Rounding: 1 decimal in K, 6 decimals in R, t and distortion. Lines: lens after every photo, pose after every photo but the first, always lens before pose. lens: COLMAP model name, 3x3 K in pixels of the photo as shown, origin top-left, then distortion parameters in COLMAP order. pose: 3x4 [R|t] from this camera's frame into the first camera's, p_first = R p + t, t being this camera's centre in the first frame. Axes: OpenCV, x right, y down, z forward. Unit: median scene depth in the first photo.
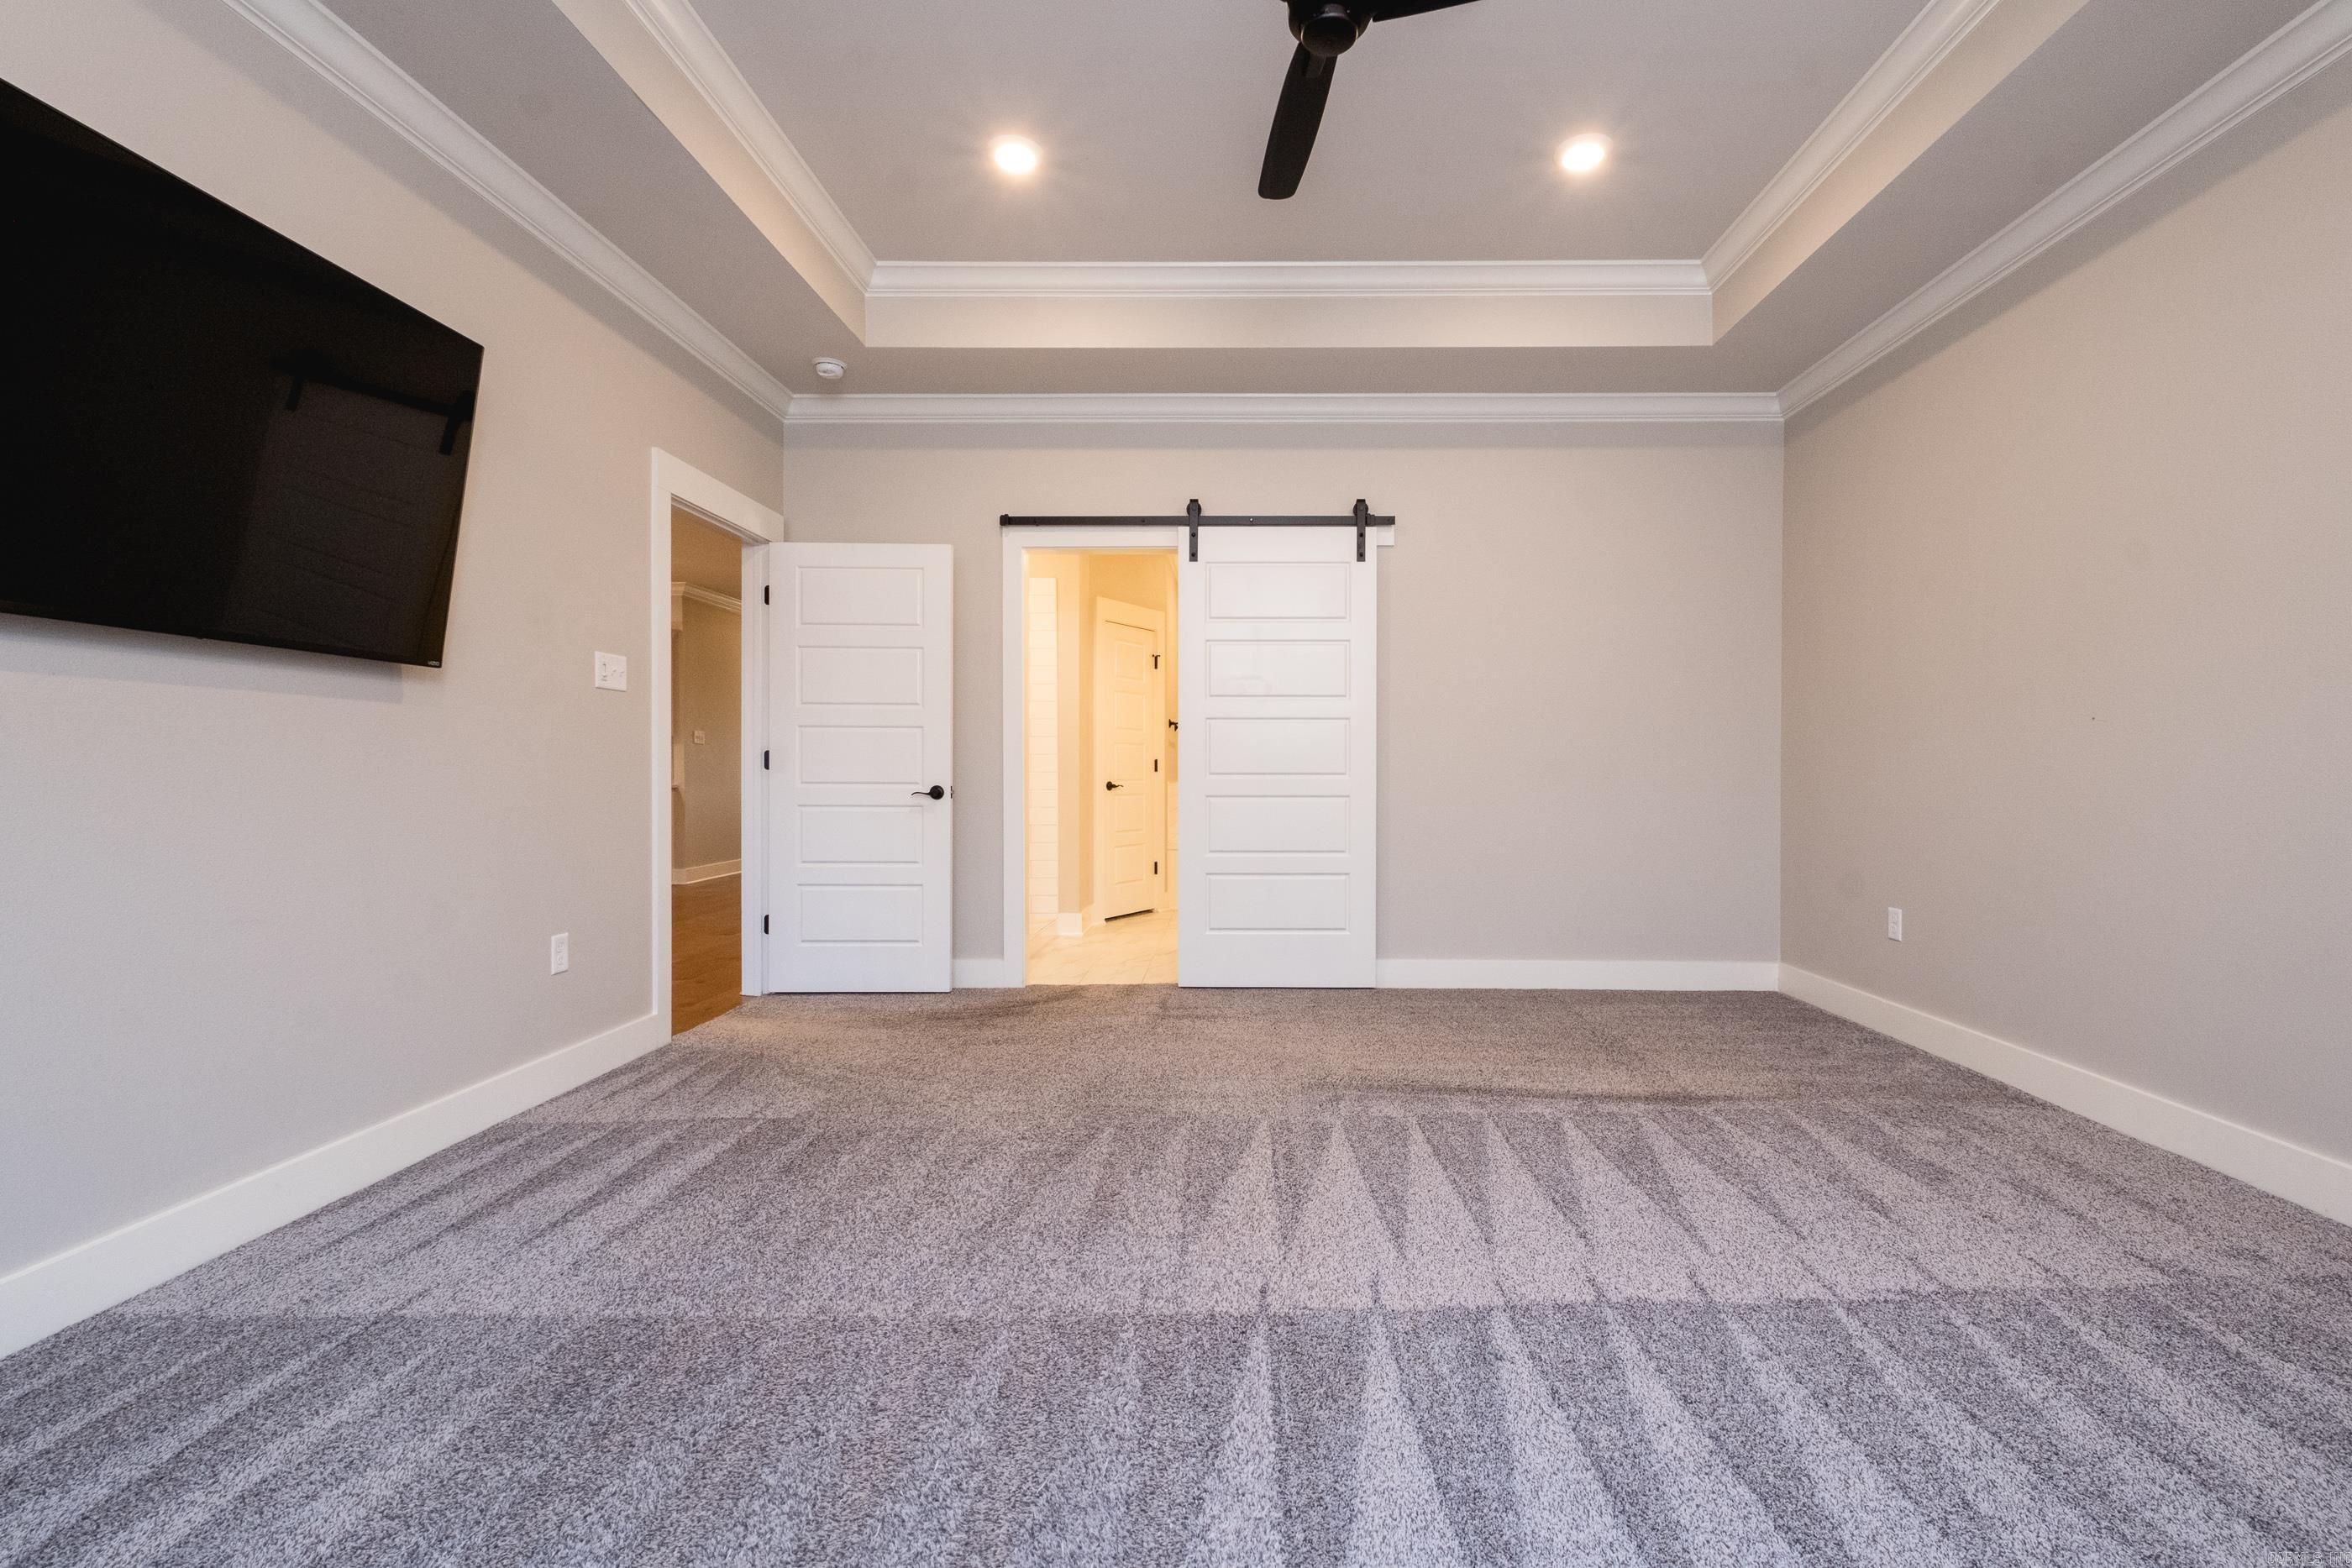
lens RADIAL K [[1012.7, 0, 1190.2], [0, 1012.7, 797.4], [0, 0, 1]] dist [0.001981, -0.003648]
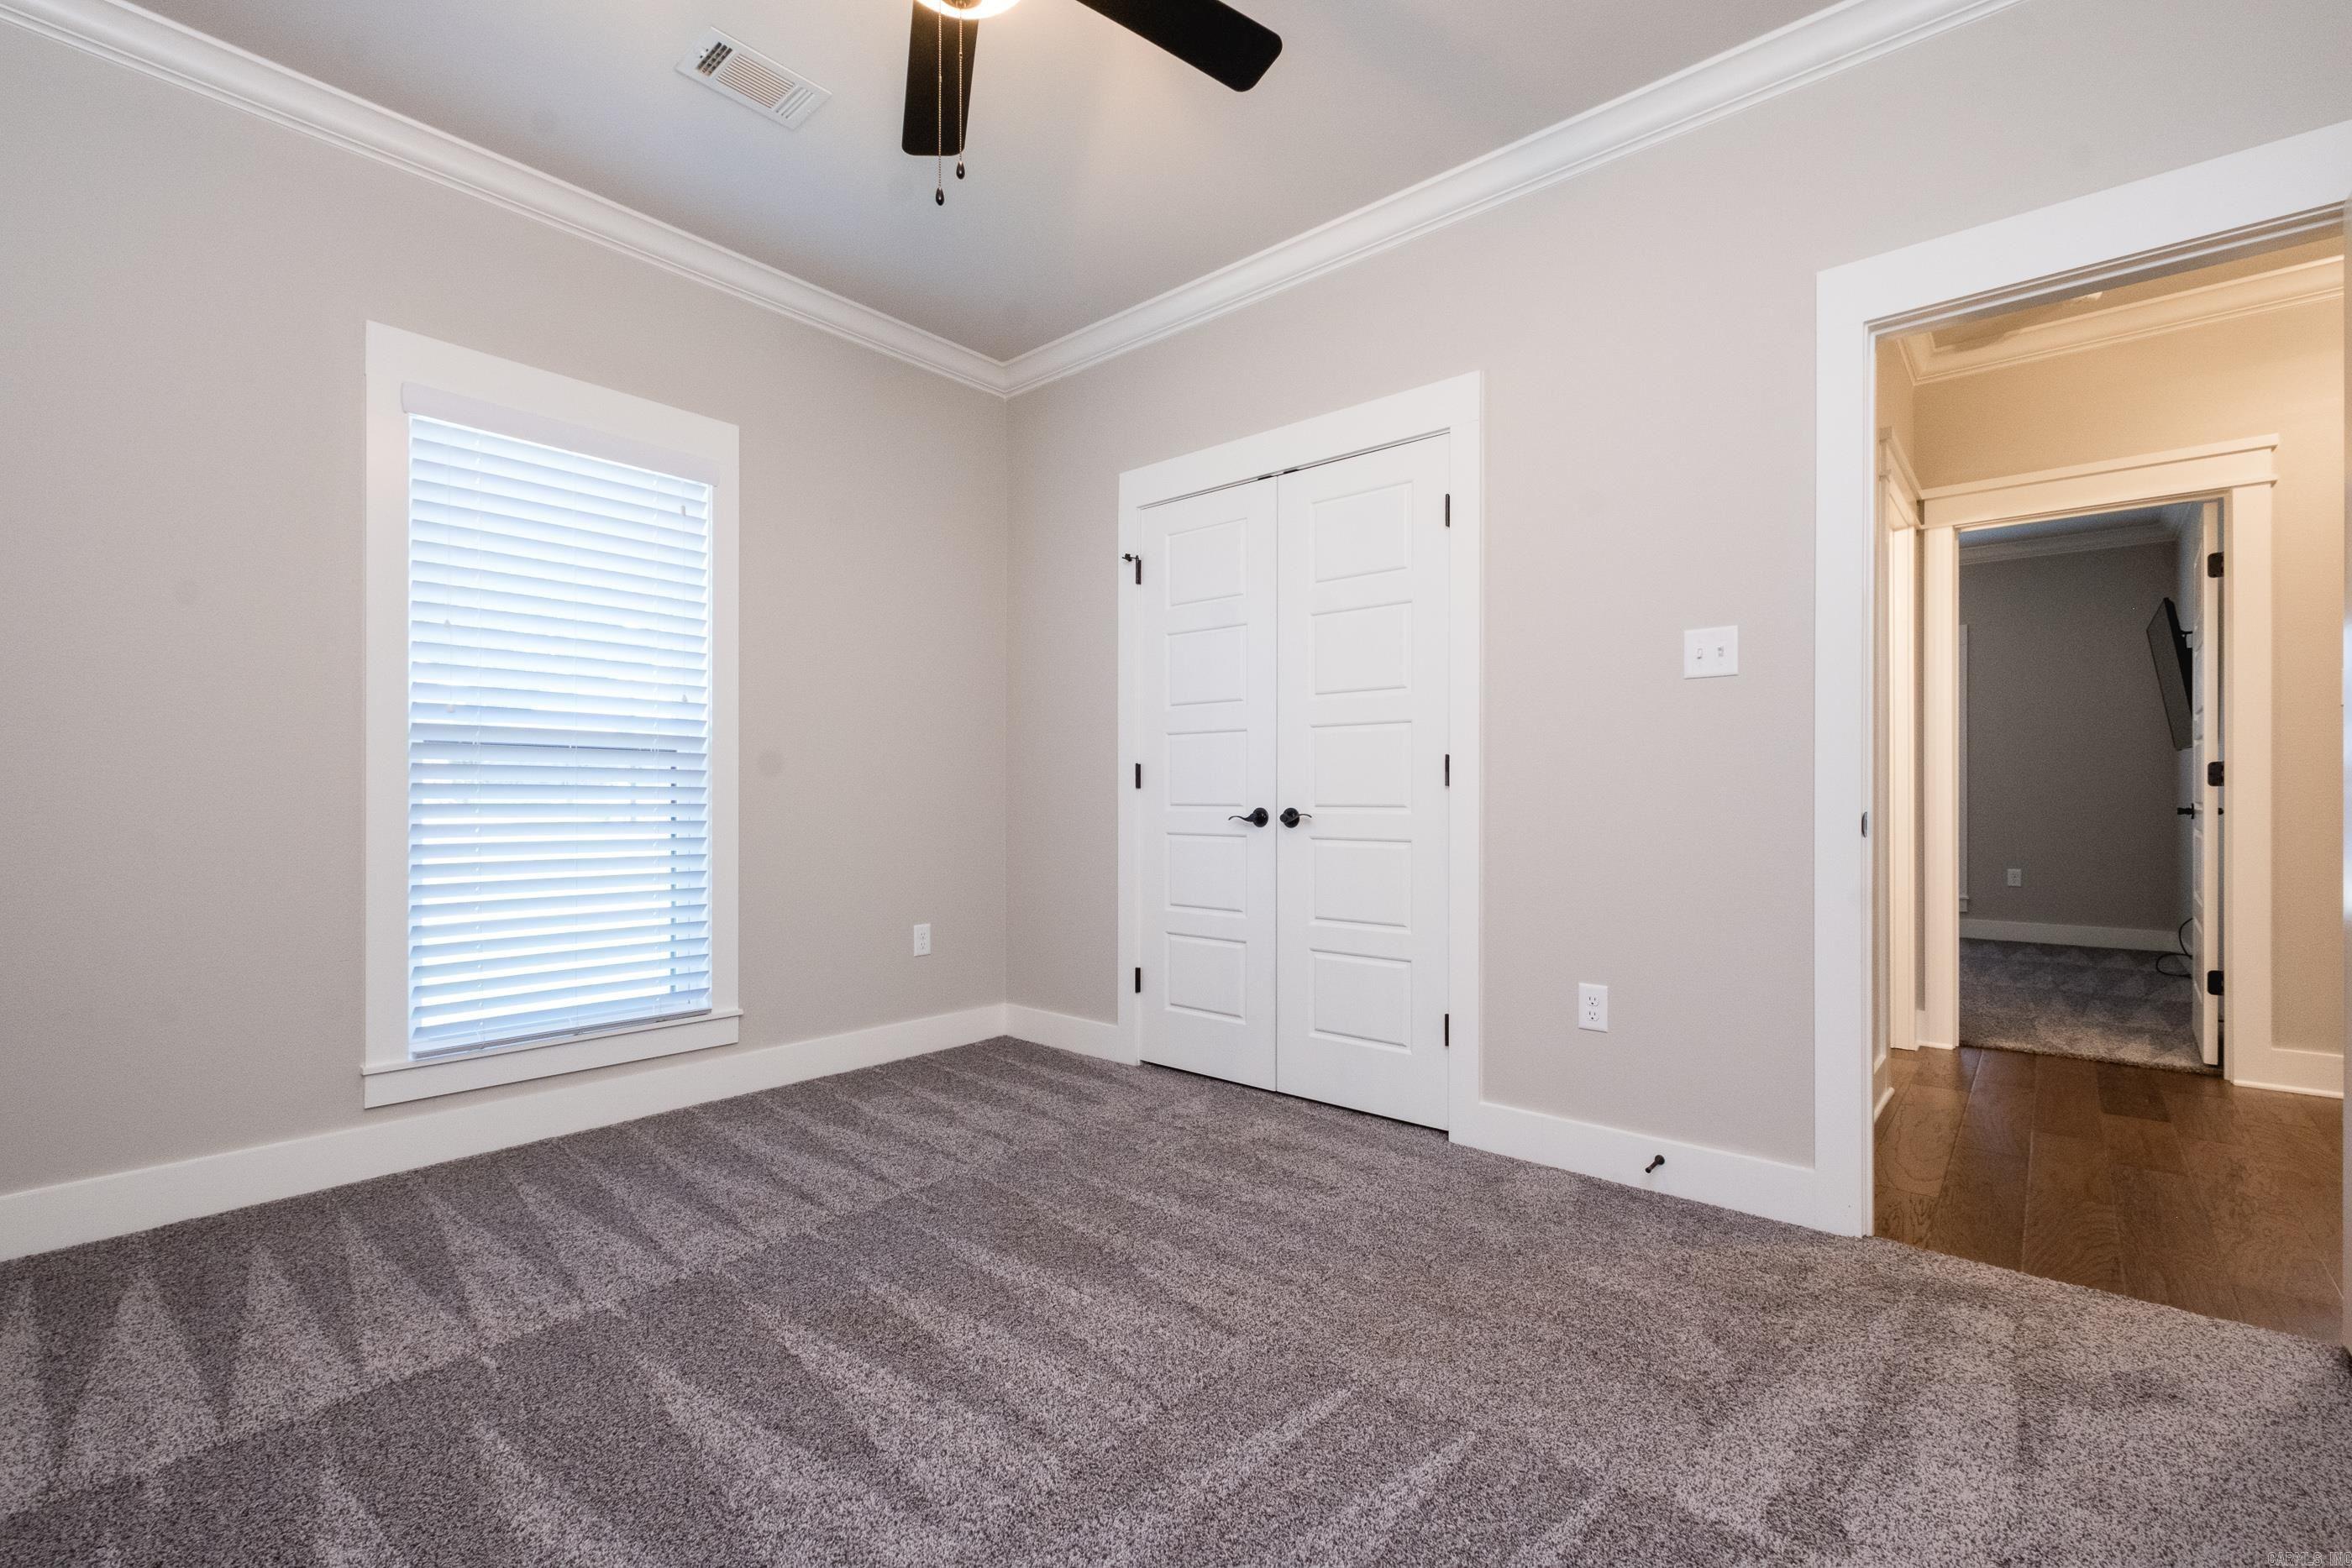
lens RADIAL K [[1012.7, 0, 1190.2], [0, 1012.7, 797.4], [0, 0, 1]] dist [0.001981, -0.003648]
pose [[-0.612831, -0.006015, -0.790191, 0.180887], [-0.016599, 0.999848, 0.005262, -0.014455], [0.790040, 0.016341, -0.612838, 0.941969]]
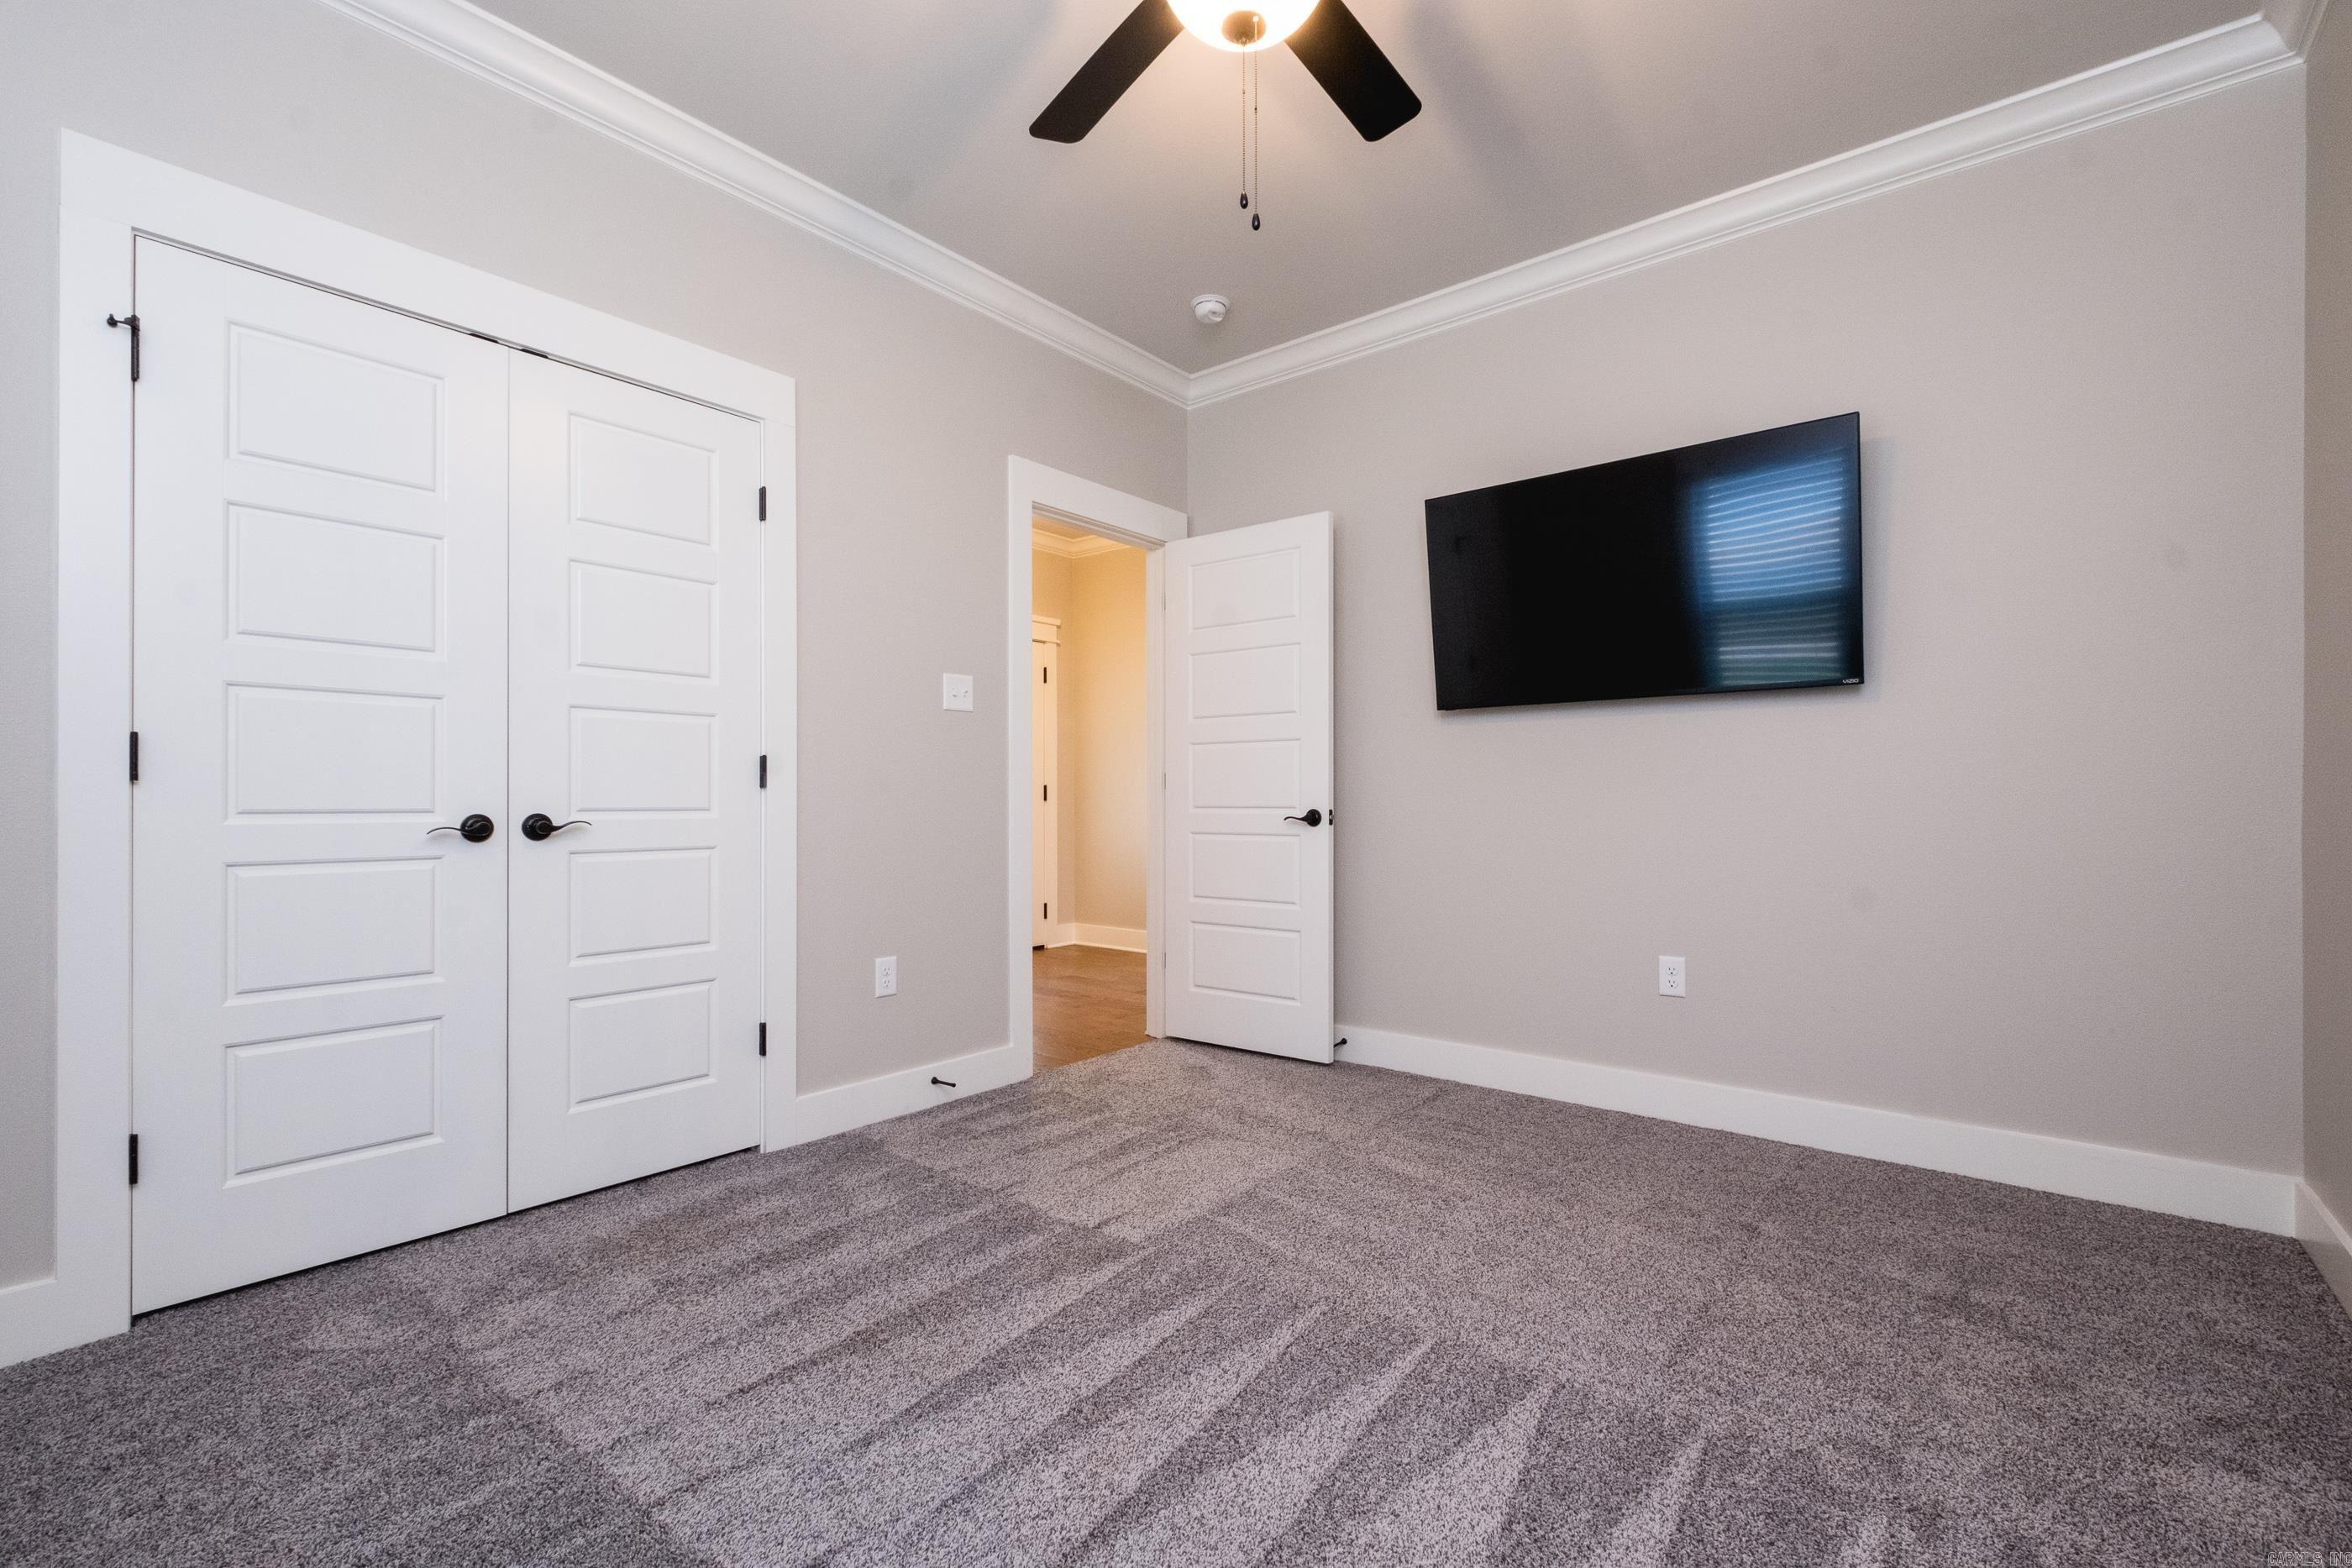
lens RADIAL K [[1012.7, 0, 1190.2], [0, 1012.7, 797.4], [0, 0, 1]] dist [0.001981, -0.003648]
pose [[0.805736, -0.003666, -0.592264, 0.151604], [-0.008316, 0.999812, -0.017502, -0.006078], [0.592217, 0.019027, 0.805554, 0.289707]]
